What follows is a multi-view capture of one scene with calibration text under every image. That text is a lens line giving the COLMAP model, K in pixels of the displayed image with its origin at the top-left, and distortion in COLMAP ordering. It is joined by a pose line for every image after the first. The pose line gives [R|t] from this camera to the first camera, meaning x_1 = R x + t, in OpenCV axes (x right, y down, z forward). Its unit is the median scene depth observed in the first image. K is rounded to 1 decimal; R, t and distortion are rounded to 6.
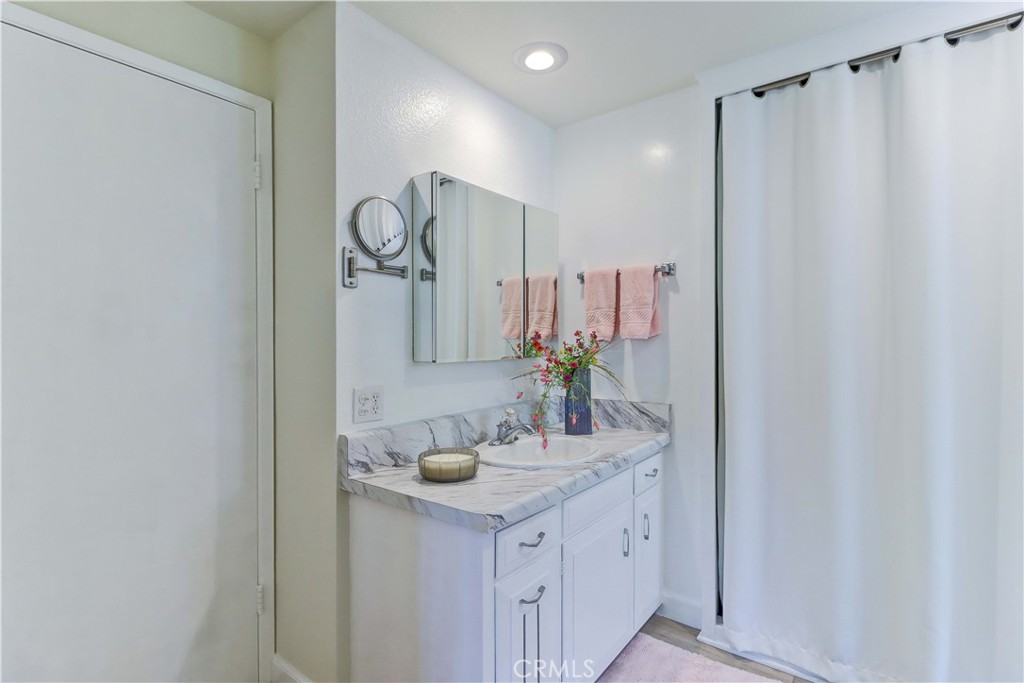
lens RADIAL K [[482.2, 0, 520.6], [0, 482.2, 334.8], [0, 0, 1]] dist [0.011775, -0.005794]
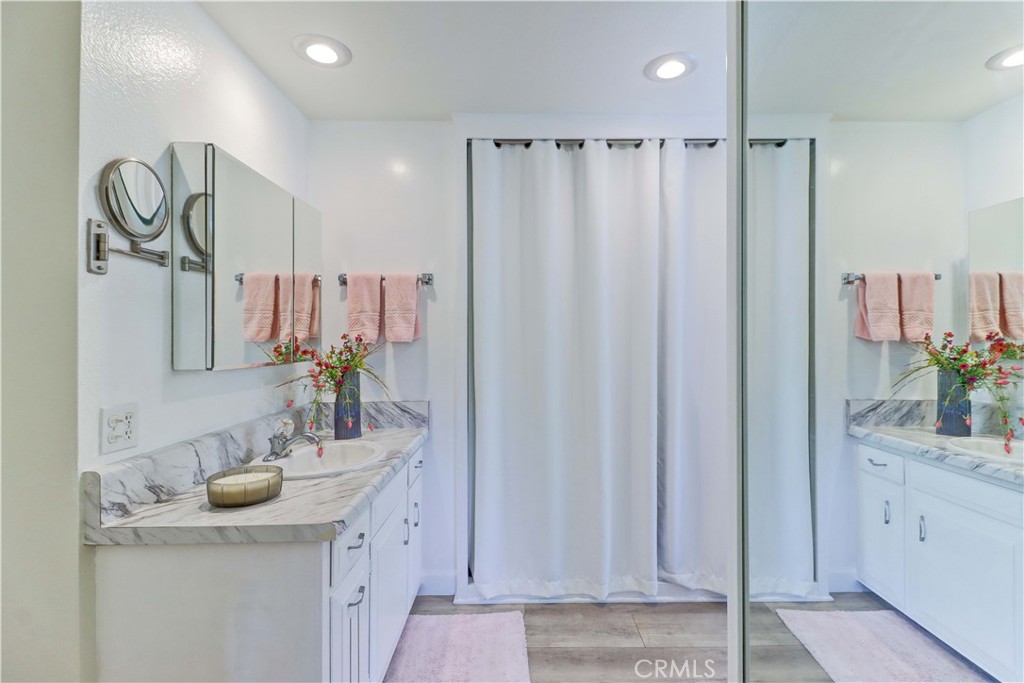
lens RADIAL K [[482.2, 0, 536.3], [0, 482.2, 333.3], [0, 0, 1]] dist [0.011775, -0.005794]
pose [[0.767159, 0.010318, 0.641375, -0.252780], [-0.003465, 0.999923, -0.011942, 0.001175], [-0.641448, 0.006939, 0.767135, -0.011110]]
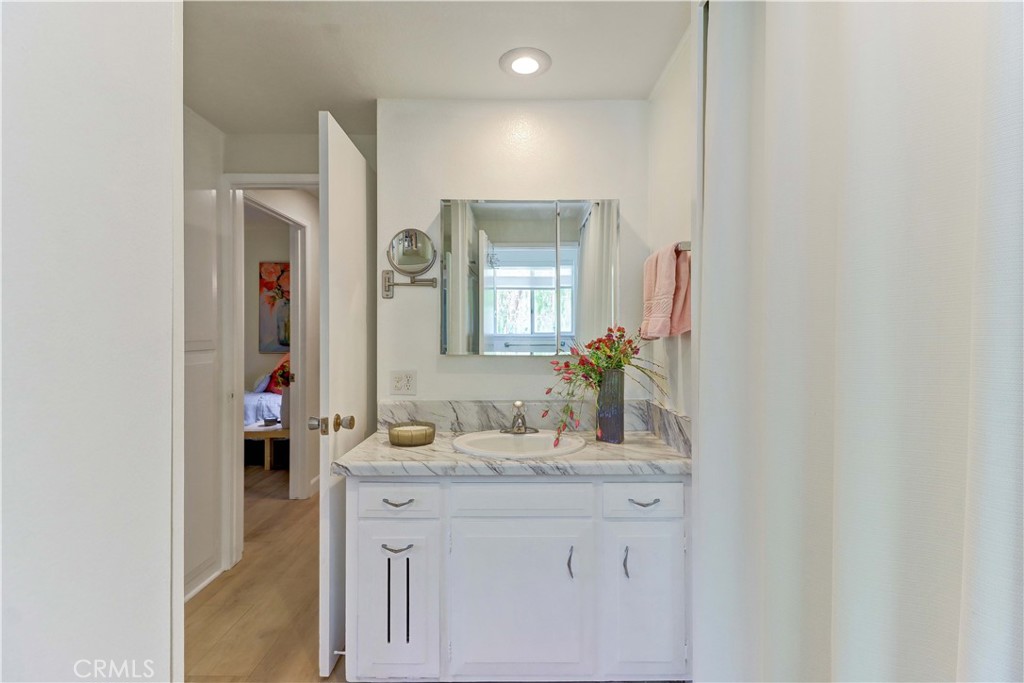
lens RADIAL K [[482.2, 0, 510.6], [0, 482.2, 334.1], [0, 0, 1]] dist [0.011775, -0.005794]
pose [[0.619673, 0.010731, -0.784786, 0.796787], [-0.000941, 0.999916, 0.012930, -0.009382], [0.784859, -0.007274, 0.619631, 0.327005]]
